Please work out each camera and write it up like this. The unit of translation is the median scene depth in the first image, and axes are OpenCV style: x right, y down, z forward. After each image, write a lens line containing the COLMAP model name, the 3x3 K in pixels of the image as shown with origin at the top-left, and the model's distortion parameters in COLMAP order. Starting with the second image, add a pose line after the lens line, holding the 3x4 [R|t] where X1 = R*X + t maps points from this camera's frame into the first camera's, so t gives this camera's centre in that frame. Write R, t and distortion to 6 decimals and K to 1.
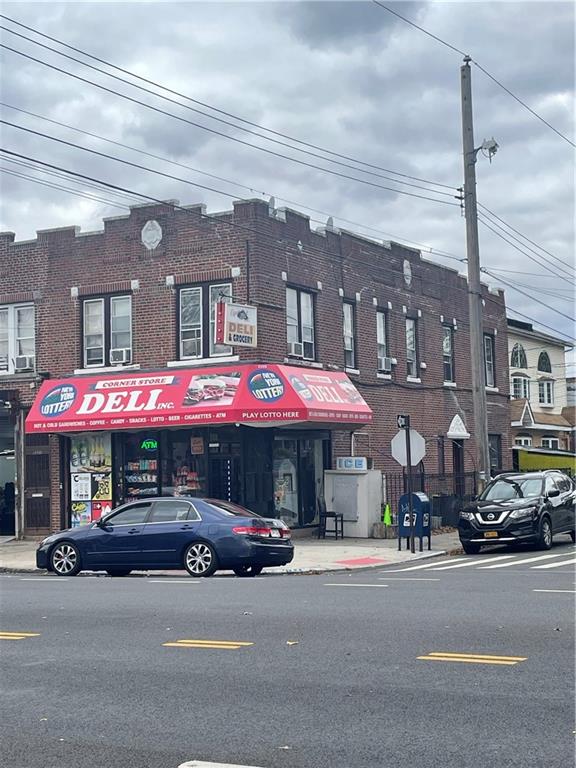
lens RADIAL K [[1296.9, 0, 288.0], [0, 1296.9, 384.0], [0, 0, 1]] dist [0.246033, -0.012756]
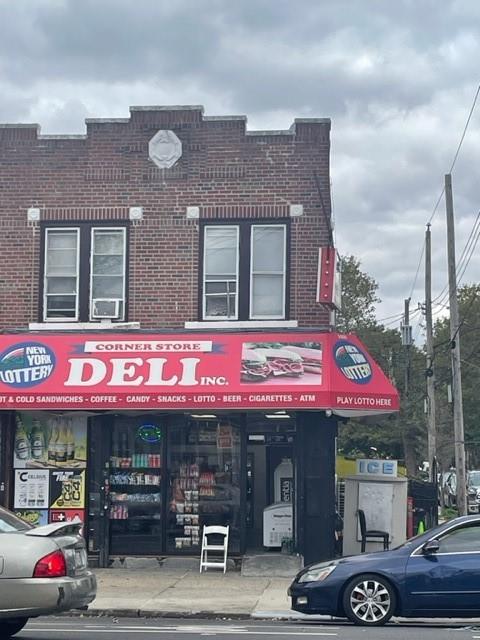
lens RADIAL K [[1376.6, 0, 240.0], [0, 1376.6, 320.0], [0, 0, 1]] dist [0.115780, 0.400444]
pose [[0.898965, 0.076985, 0.431203, -0.399403], [-0.057058, 0.996627, -0.058979, 0.026152], [-0.434289, 0.028417, 0.900325, 0.282298]]
